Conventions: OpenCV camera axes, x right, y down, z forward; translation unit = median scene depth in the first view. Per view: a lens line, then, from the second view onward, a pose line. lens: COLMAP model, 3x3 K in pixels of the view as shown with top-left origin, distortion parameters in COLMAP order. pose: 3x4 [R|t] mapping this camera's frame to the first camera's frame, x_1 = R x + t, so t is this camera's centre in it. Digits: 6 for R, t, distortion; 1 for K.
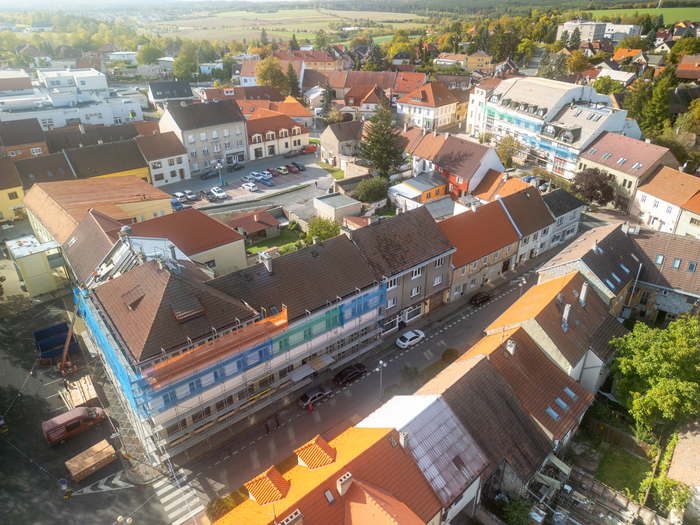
lens RADIAL K [[490.6, 0, 350.0], [0, 490.6, 262.5], [0, 0, 1]] dist [0.056682, -0.042695]
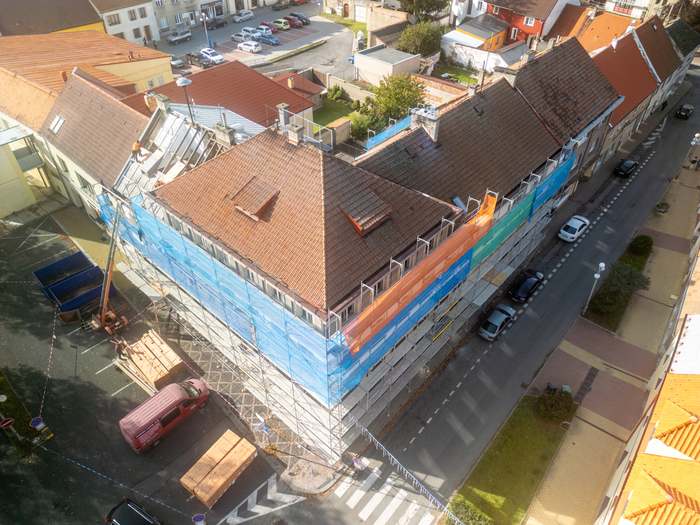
lens RADIAL K [[490.6, 0, 350.0], [0, 490.6, 262.5], [0, 0, 1]] dist [0.056682, -0.042695]
pose [[0.986674, -0.102253, 0.126565, -0.202344], [0.073385, 0.973911, 0.214737, 0.014257], [-0.145220, -0.202587, 0.968437, 0.212577]]
